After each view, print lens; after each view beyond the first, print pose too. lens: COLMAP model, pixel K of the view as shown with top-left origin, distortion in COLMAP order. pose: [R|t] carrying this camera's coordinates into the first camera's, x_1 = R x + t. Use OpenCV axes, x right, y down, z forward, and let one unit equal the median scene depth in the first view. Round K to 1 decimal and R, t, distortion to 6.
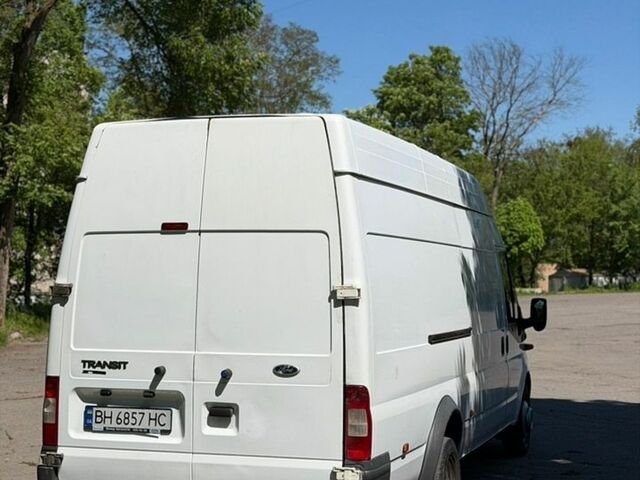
lens RADIAL K [[1388.8, 0, 320.0], [0, 1388.8, 240.0], [0, 0, 1]] dist [0.193466, 0.063414]
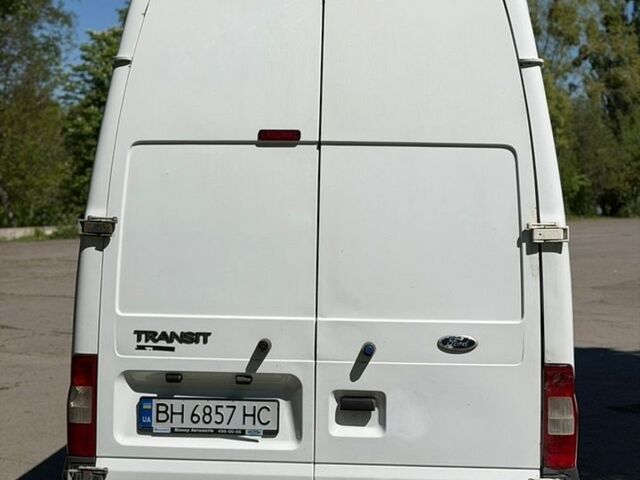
lens RADIAL K [[1388.8, 0, 320.0], [0, 1388.8, 240.0], [0, 0, 1]] dist [0.193466, 0.063414]
pose [[0.962199, -0.001807, 0.272342, -0.272326], [-0.015143, 0.998076, 0.060123, 0.000213], [-0.271927, -0.061974, 0.960320, 0.335037]]
